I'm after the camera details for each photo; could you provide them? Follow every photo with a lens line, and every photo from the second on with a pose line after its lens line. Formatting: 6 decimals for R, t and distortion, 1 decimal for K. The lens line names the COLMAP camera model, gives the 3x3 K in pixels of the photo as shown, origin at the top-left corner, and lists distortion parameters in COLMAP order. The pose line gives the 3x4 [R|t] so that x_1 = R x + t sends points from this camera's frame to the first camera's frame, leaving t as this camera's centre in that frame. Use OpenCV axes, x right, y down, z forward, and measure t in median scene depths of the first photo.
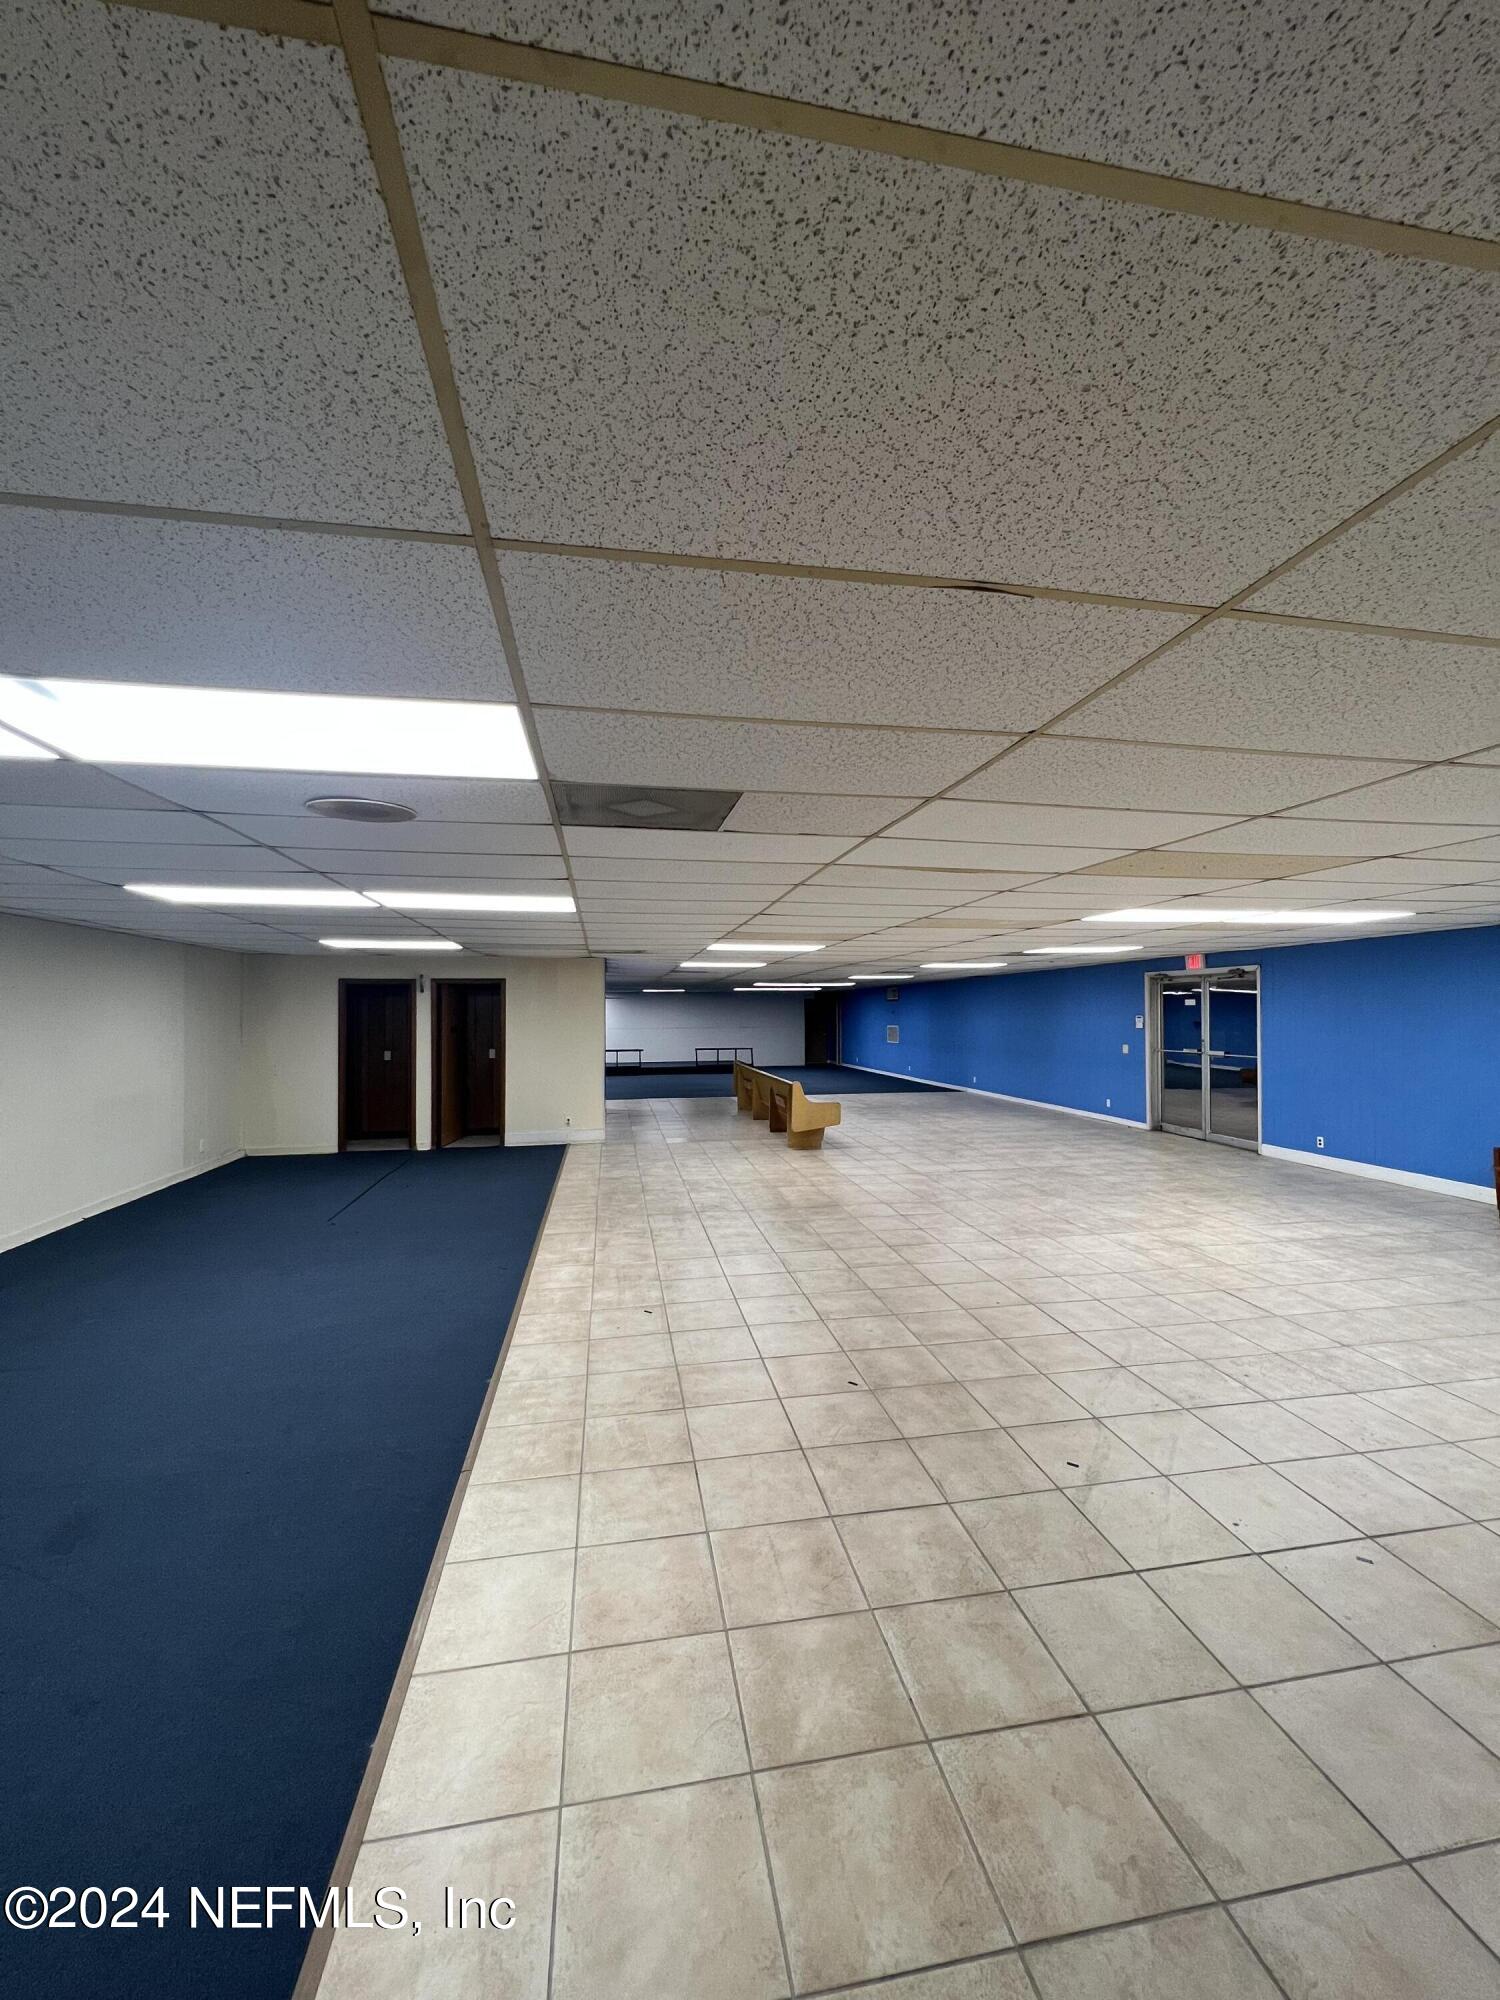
lens RADIAL K [[798.1, 0, 754.6], [0, 798.1, 1001.8], [0, 0, 1]] dist [-0.001750, 0.000395]
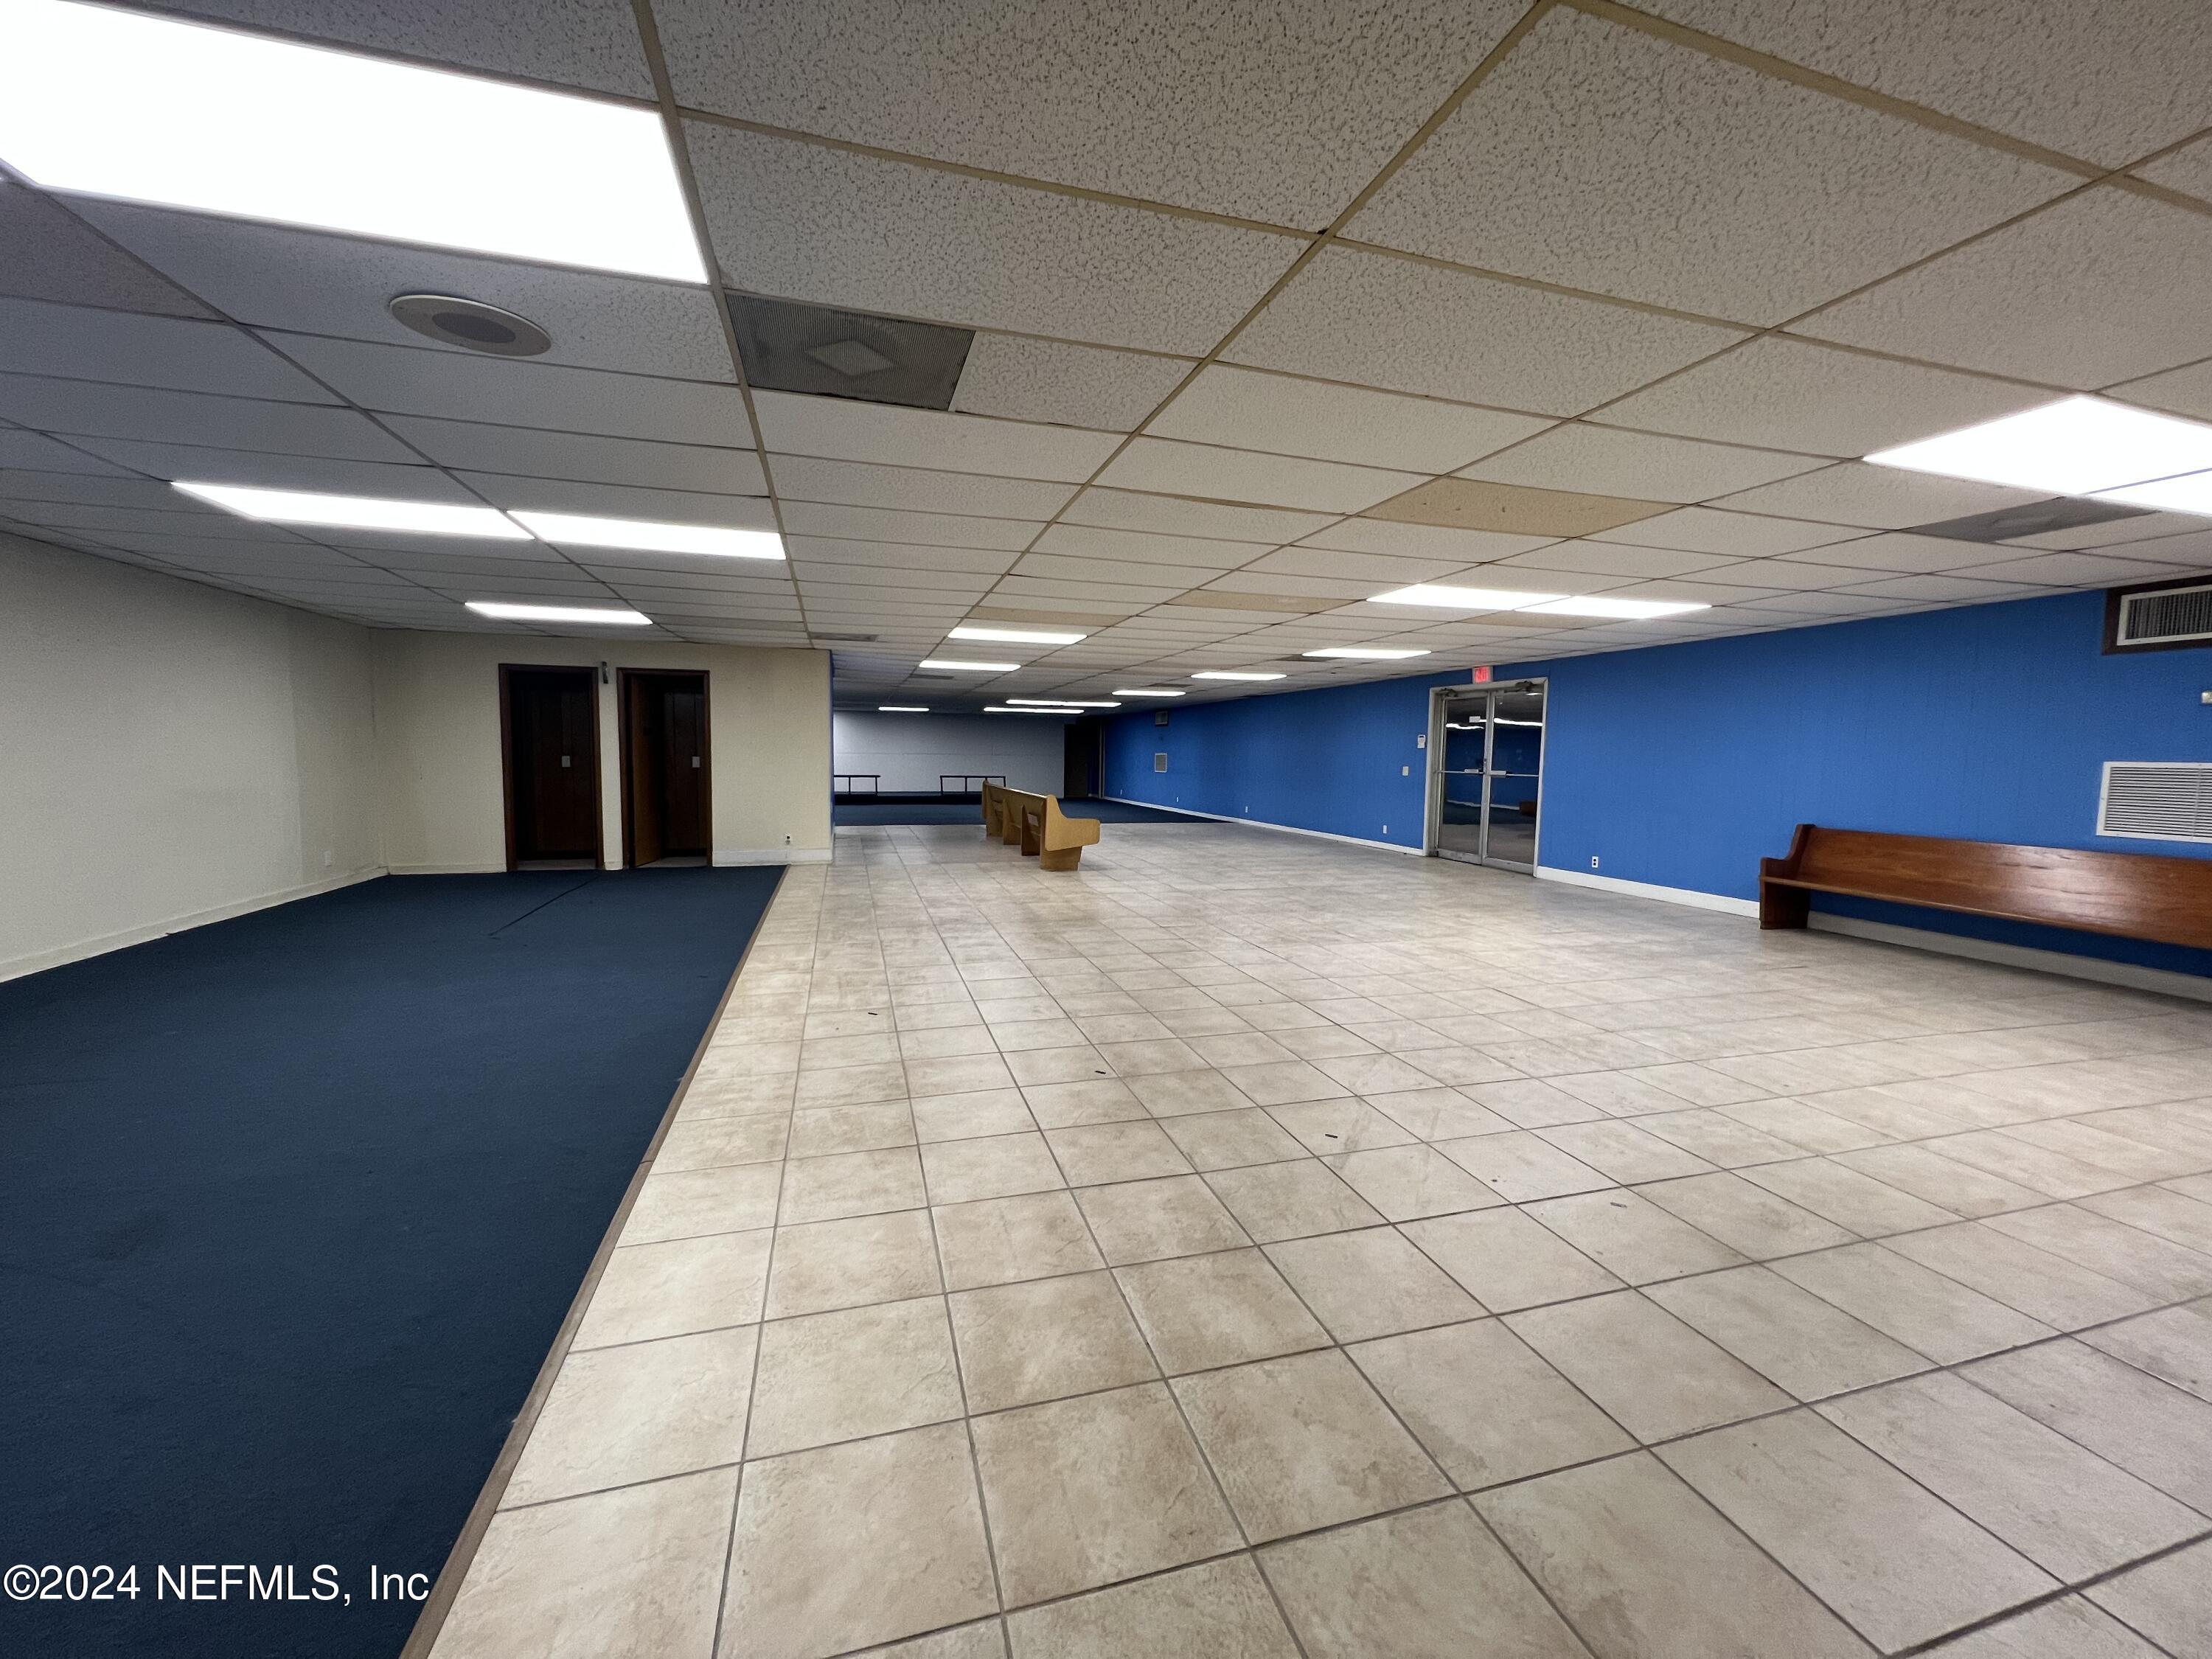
lens RADIAL K [[882.7, 0, 1106.3], [0, 882.7, 825.2], [0, 0, 1]] dist [-0.001750, 0.000395]
pose [[0.994012, 0.010057, 0.108806, 0.018562], [-0.020498, 0.995240, 0.095274, 0.106167], [-0.107330, -0.096933, 0.989487, 0.036790]]
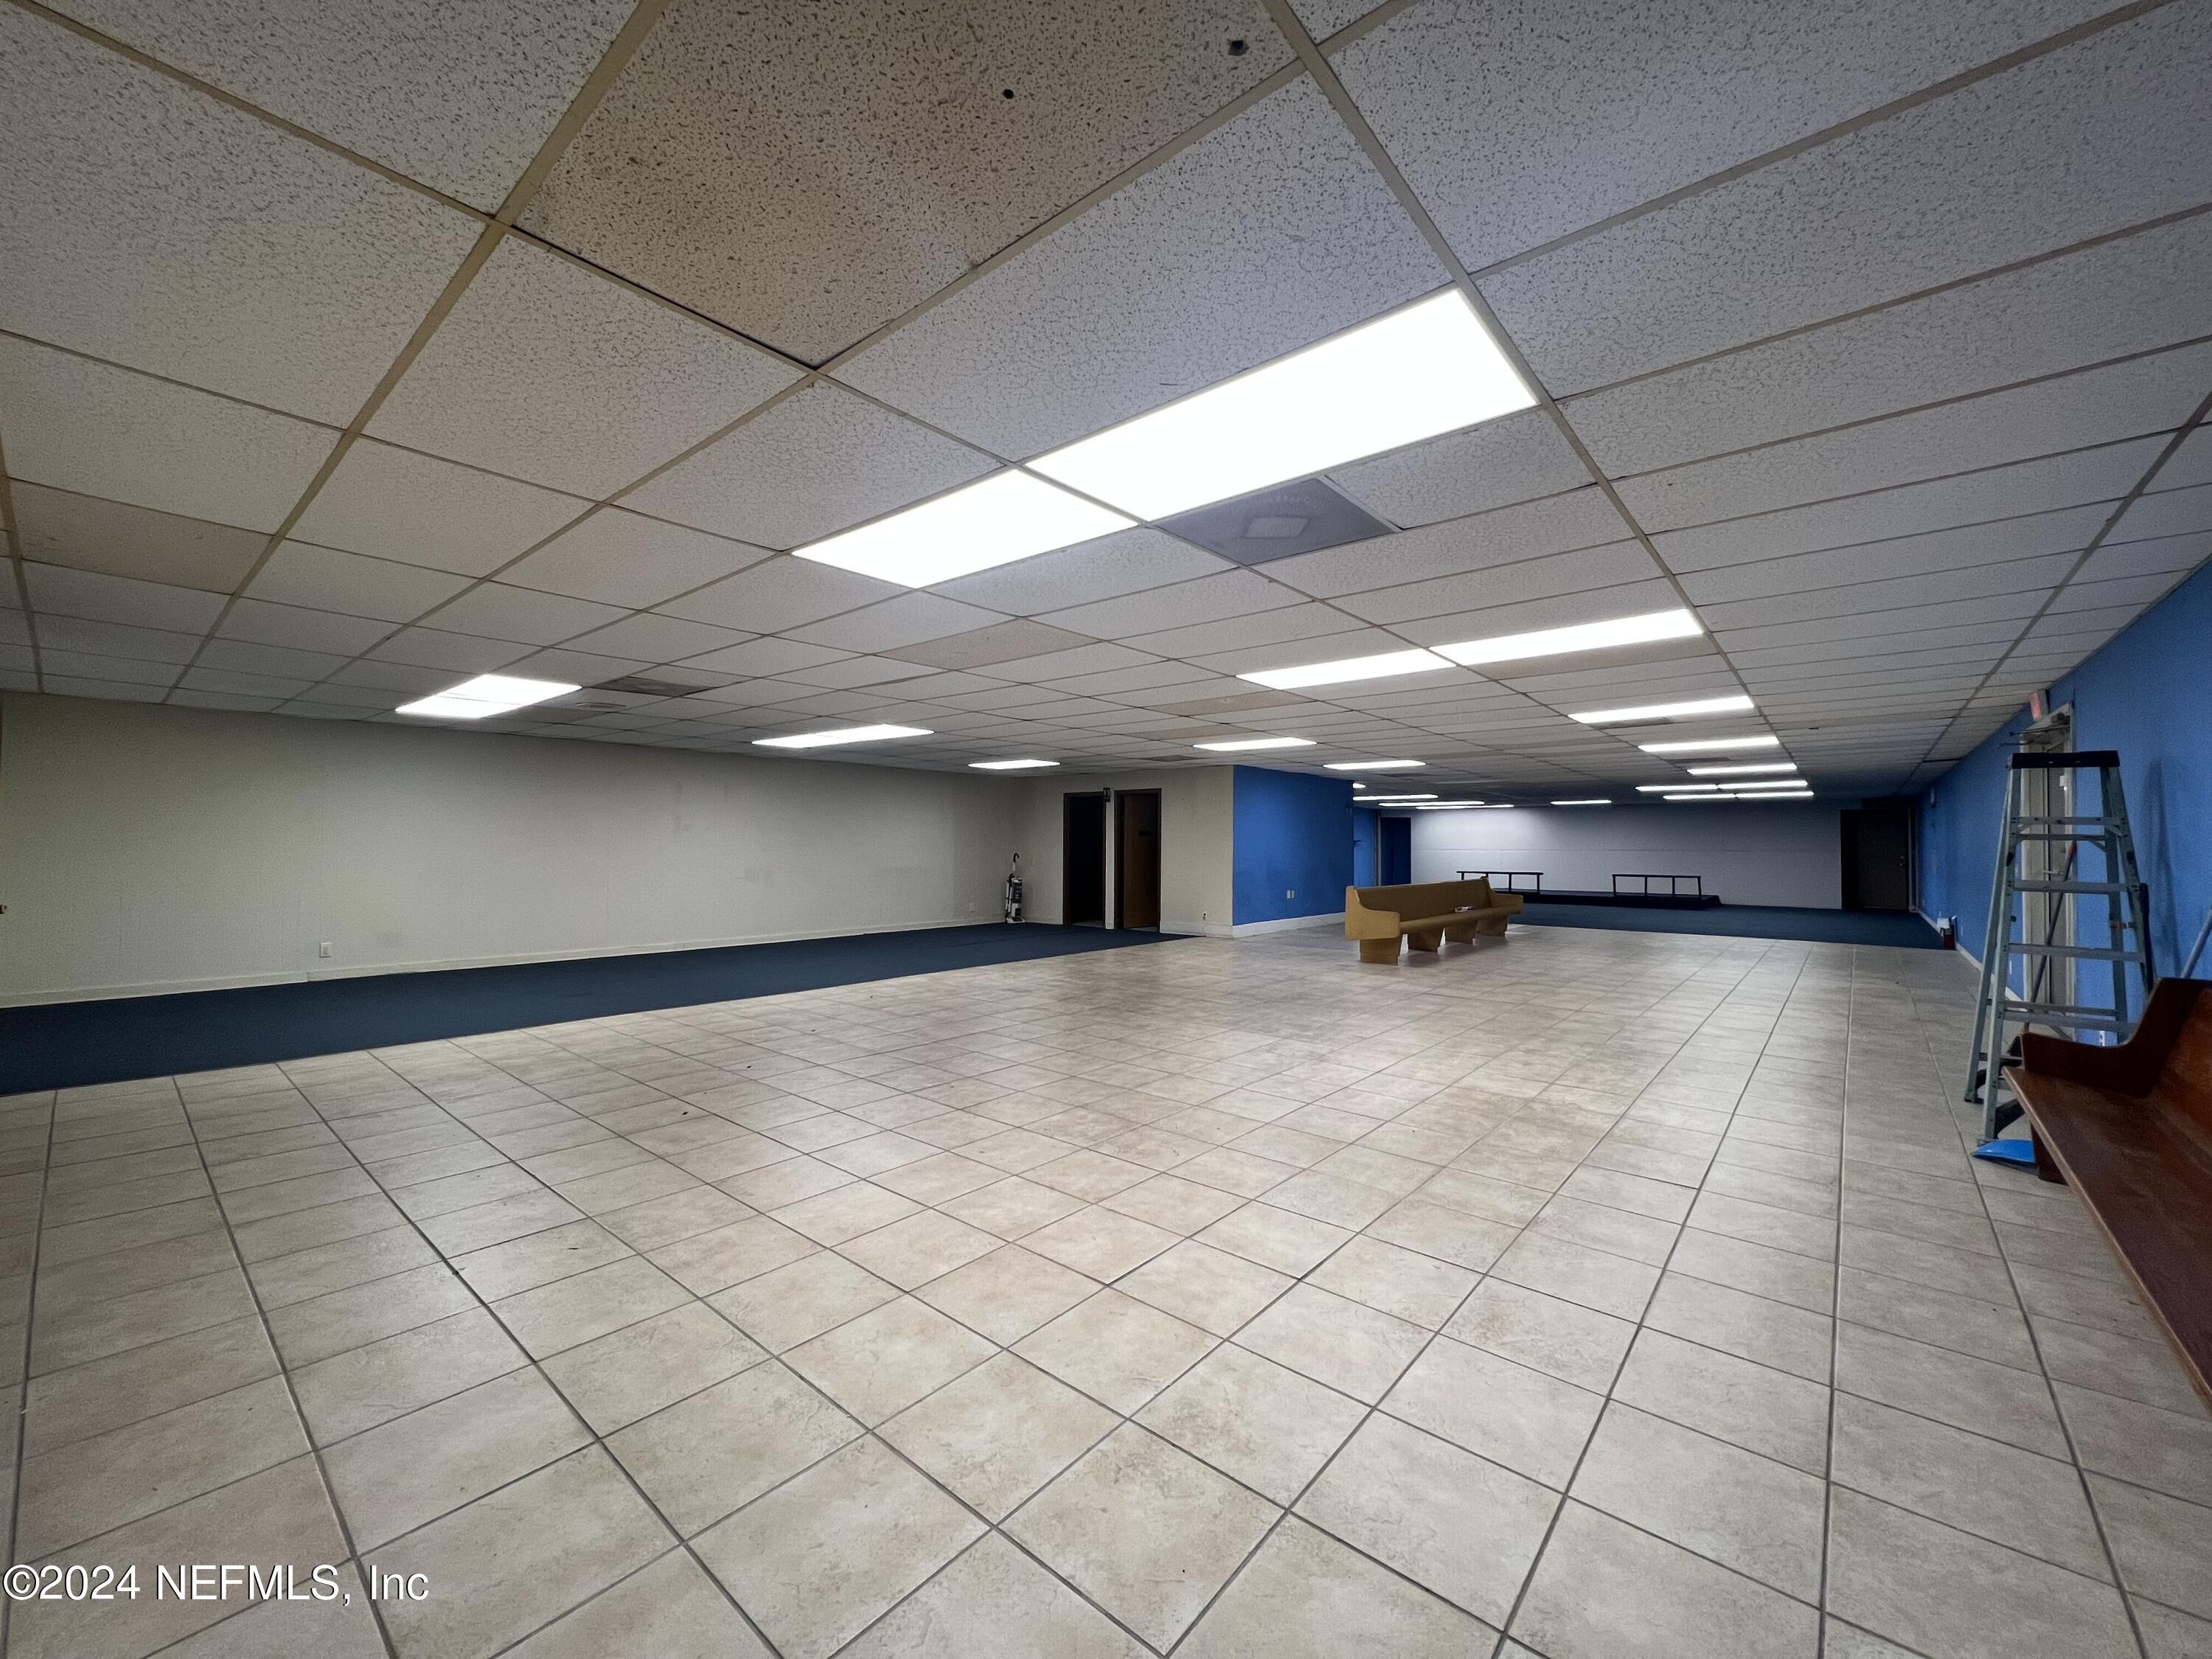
lens RADIAL K [[882.7, 0, 1106.3], [0, 882.7, 825.2], [0, 0, 1]] dist [-0.001750, 0.000395]
pose [[0.631606, -0.010086, -0.775224, 1.837018], [0.004015, 0.999945, -0.009739, 0.106115], [0.775280, 0.003038, 0.631611, 0.379610]]
